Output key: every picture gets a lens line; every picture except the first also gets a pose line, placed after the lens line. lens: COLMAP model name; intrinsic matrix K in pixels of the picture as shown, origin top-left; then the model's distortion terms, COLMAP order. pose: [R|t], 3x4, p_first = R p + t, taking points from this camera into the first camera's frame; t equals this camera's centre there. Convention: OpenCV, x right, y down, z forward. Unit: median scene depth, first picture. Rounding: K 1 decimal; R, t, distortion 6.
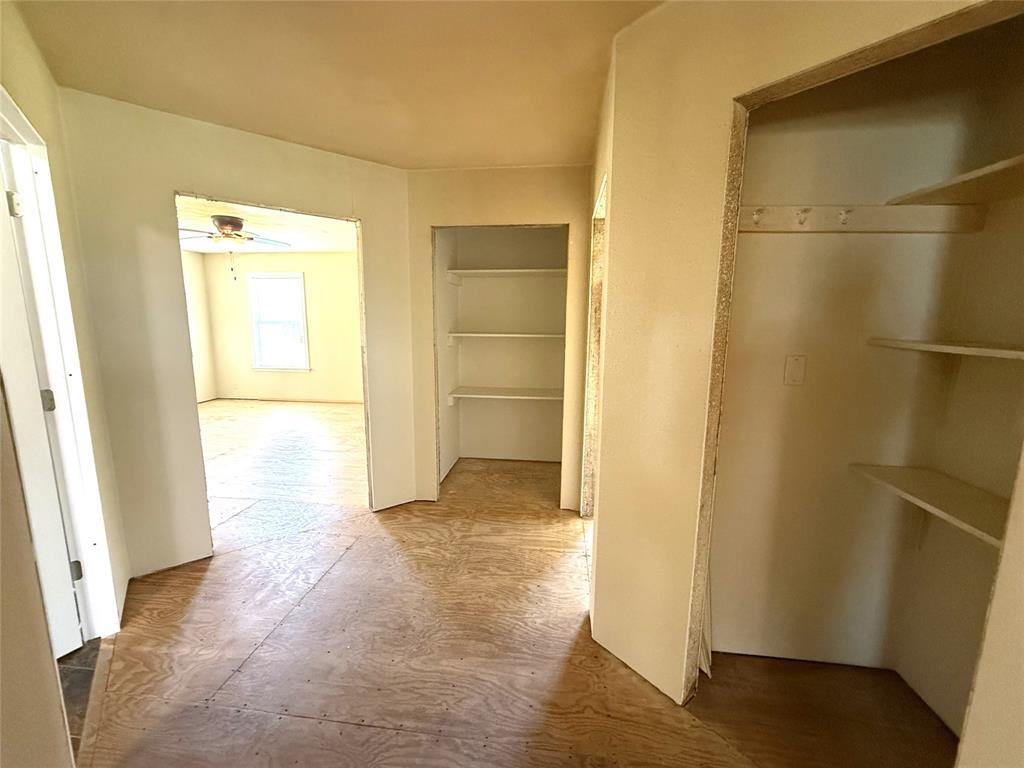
lens RADIAL K [[400.2, 0, 511.4], [0, 400.2, 380.4], [0, 0, 1]] dist [0.002245, -0.000064]
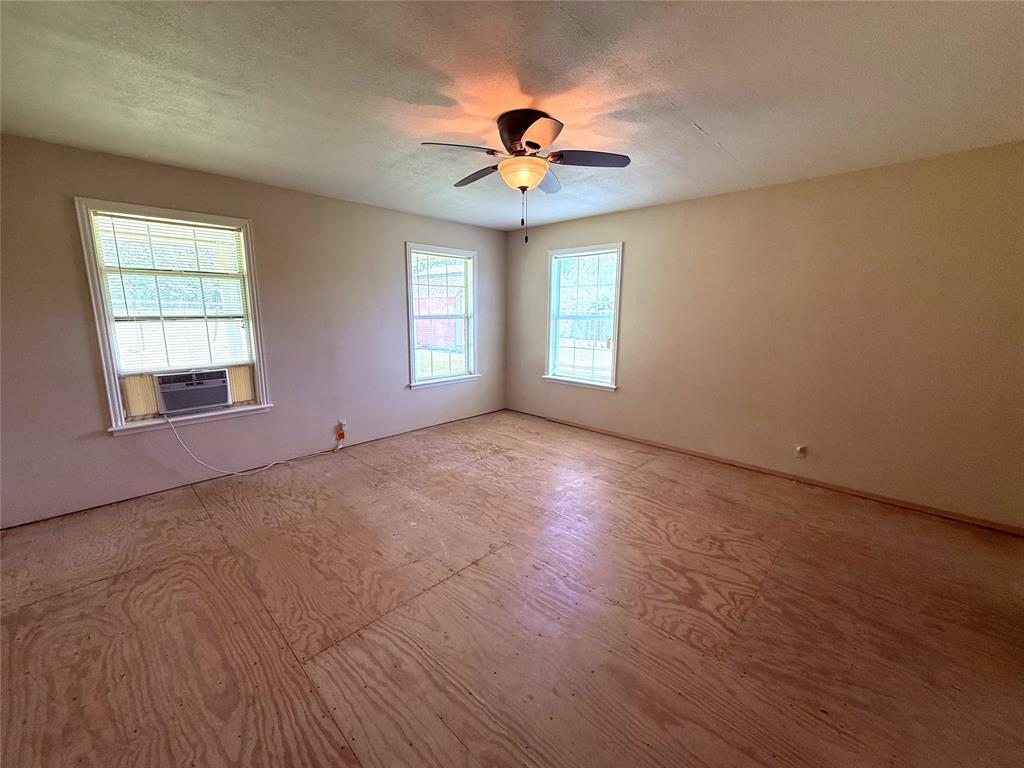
lens RADIAL K [[400.2, 0, 511.4], [0, 400.2, 380.4], [0, 0, 1]] dist [0.002245, -0.000064]
pose [[0.783498, 0.103028, -0.612794, -0.238542], [-0.085539, 0.994653, 0.057862, -0.065328], [0.615479, 0.007083, 0.788121, 0.379913]]
